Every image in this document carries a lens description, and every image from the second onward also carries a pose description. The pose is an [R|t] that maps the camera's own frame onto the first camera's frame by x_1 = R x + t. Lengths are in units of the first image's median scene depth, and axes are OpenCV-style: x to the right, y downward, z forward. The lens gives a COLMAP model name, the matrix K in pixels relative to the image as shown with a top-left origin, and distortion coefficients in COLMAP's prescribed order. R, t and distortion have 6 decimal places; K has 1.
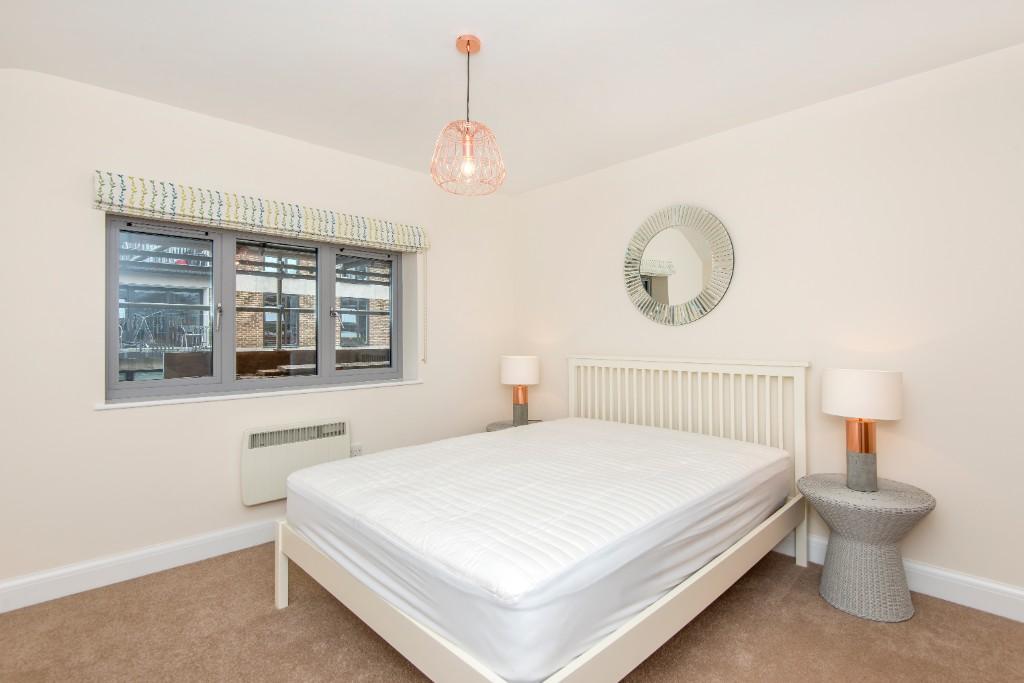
lens RADIAL K [[497.1, 0, 510.6], [0, 497.1, 336.0], [0, 0, 1]] dist [0.011819, 0.000261]
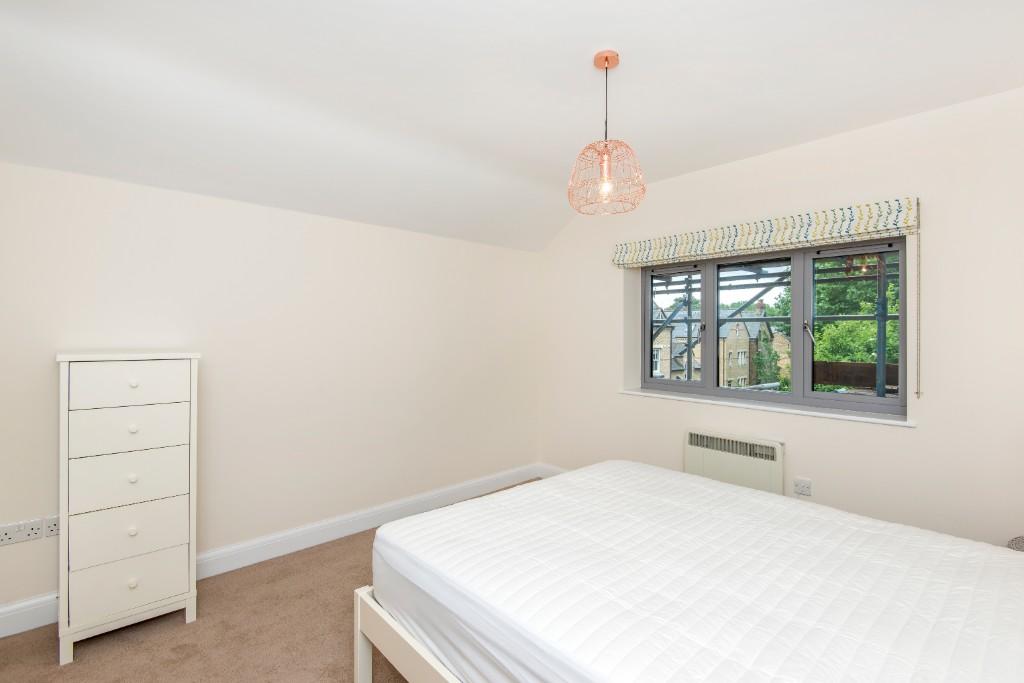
lens RADIAL K [[459.9, 0, 512.0], [0, 459.9, 341.5], [0, 0, 1]] dist [0.031087, 0.000200]
pose [[-0.004595, 0.017135, -0.999843, 0.571695], [-0.005113, 0.999840, 0.017158, -0.037559], [0.999976, 0.005191, -0.004506, 0.570664]]
